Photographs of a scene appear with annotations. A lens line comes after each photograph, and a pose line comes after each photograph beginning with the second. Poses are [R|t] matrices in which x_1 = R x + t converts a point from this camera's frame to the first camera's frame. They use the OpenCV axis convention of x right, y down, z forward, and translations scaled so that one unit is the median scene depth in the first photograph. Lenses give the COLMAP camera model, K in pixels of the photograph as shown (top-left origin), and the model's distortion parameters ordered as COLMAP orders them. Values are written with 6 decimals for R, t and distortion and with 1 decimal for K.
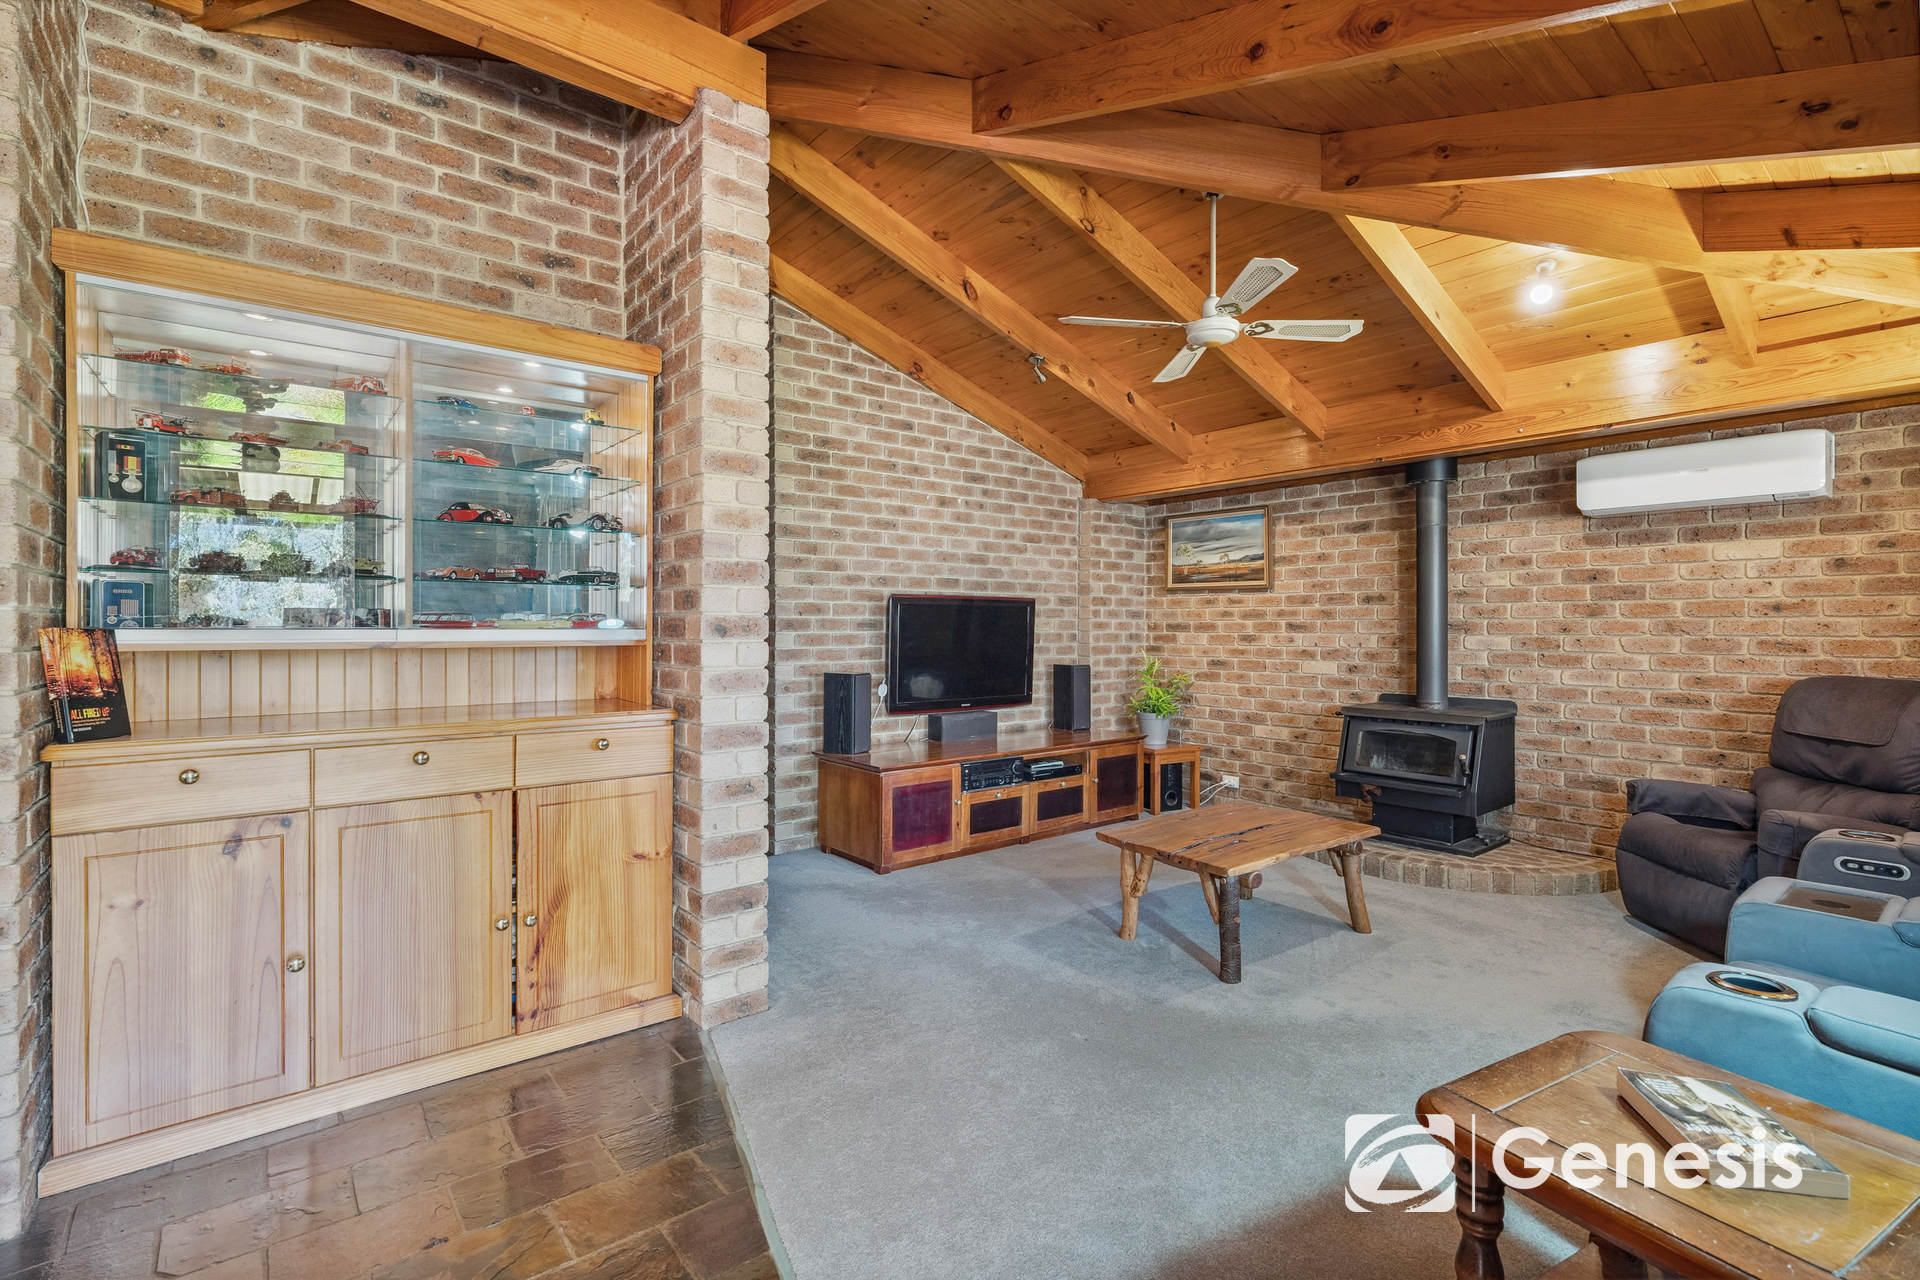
lens RADIAL K [[874.7, 0, 957.9], [0, 874.7, 631.5], [0, 0, 1]] dist [-0.003849, 0.001817]
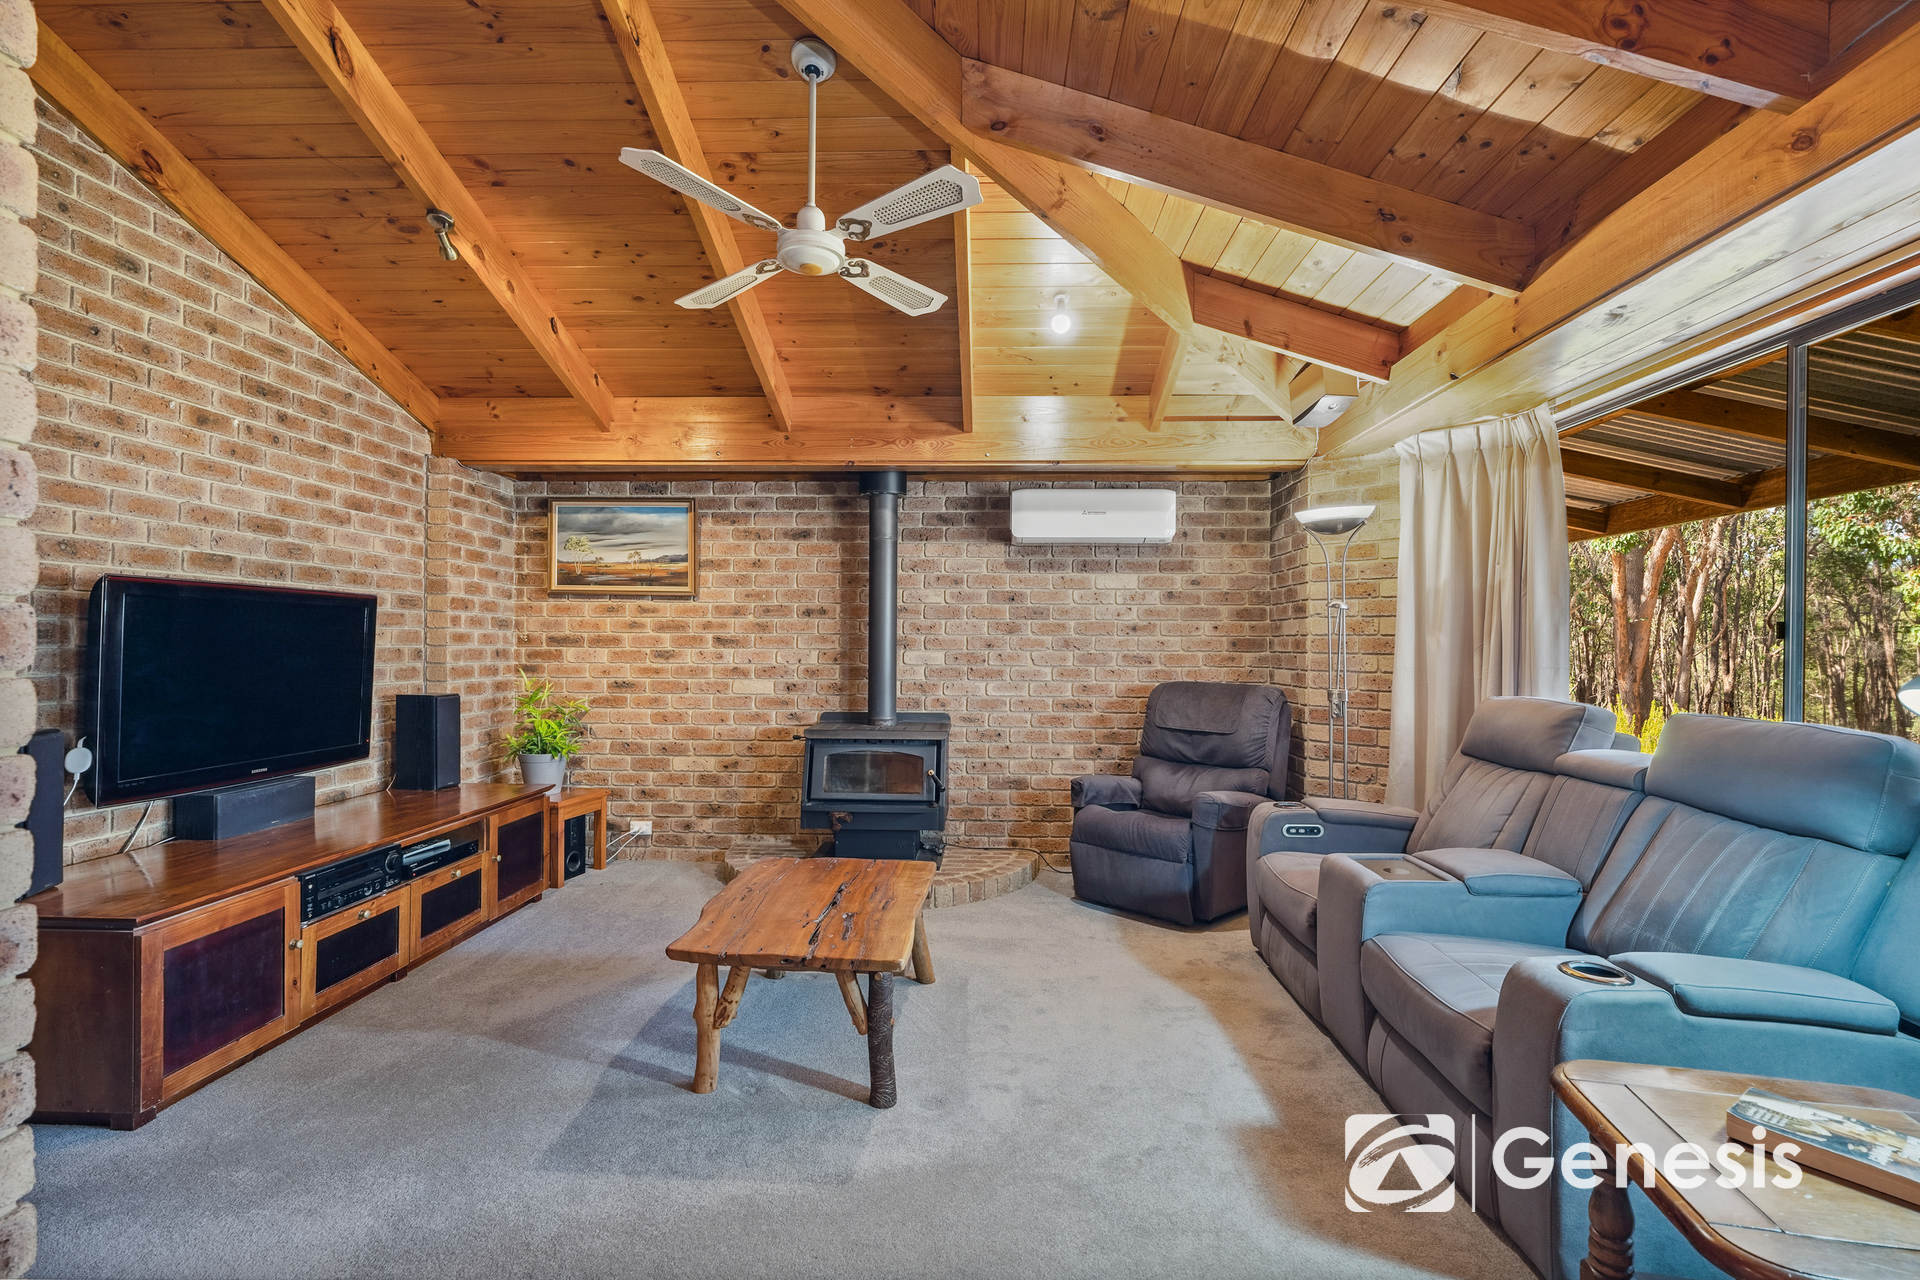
lens RADIAL K [[874.7, 0, 960.0], [0, 874.7, 652.2], [0, 0, 1]] dist [-0.003849, 0.001817]
pose [[0.654541, -0.003840, 0.756017, -0.143065], [-0.002140, 0.999974, 0.006932, -0.001029], [-0.756024, -0.006155, 0.654515, 0.288619]]
